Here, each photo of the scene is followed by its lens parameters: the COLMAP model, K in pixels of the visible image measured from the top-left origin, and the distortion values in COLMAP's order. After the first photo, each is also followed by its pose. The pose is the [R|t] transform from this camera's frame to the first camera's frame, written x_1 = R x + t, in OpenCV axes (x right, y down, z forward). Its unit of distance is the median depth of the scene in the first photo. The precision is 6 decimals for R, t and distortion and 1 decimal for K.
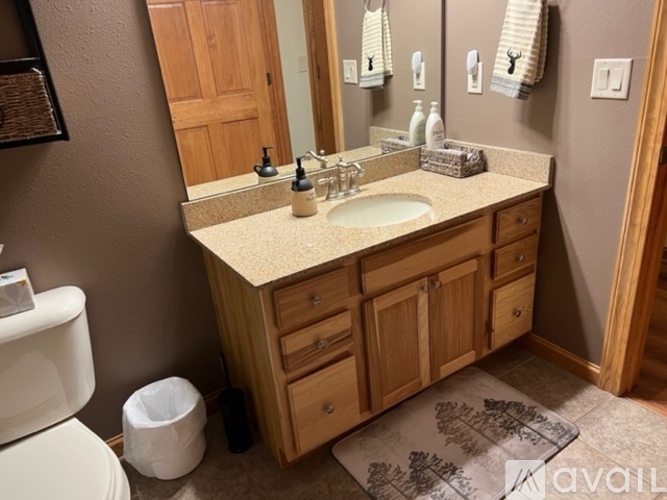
lens RADIAL K [[496.0, 0, 333.5], [0, 496.0, 250.0], [0, 0, 1]] dist [0.012320, 0.003000]
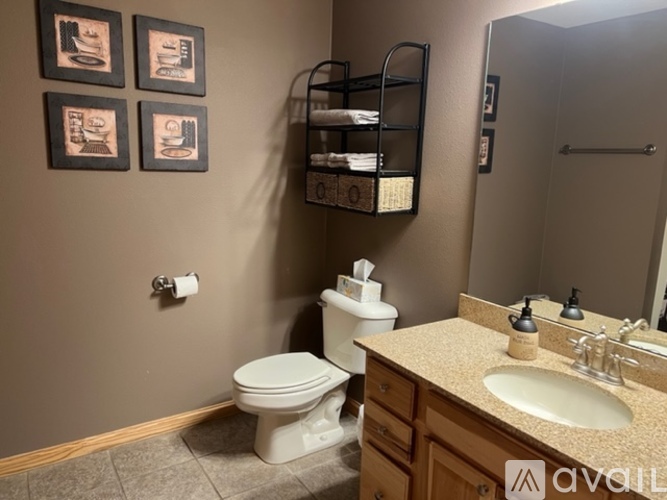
lens RADIAL K [[496.0, 0, 333.5], [0, 496.0, 250.0], [0, 0, 1]] dist [0.012320, 0.003000]
pose [[0.007469, 0.259710, -0.965658, 0.813530], [-0.422873, 0.875908, 0.232301, -0.326067], [0.906158, 0.406615, 0.116367, 0.513074]]
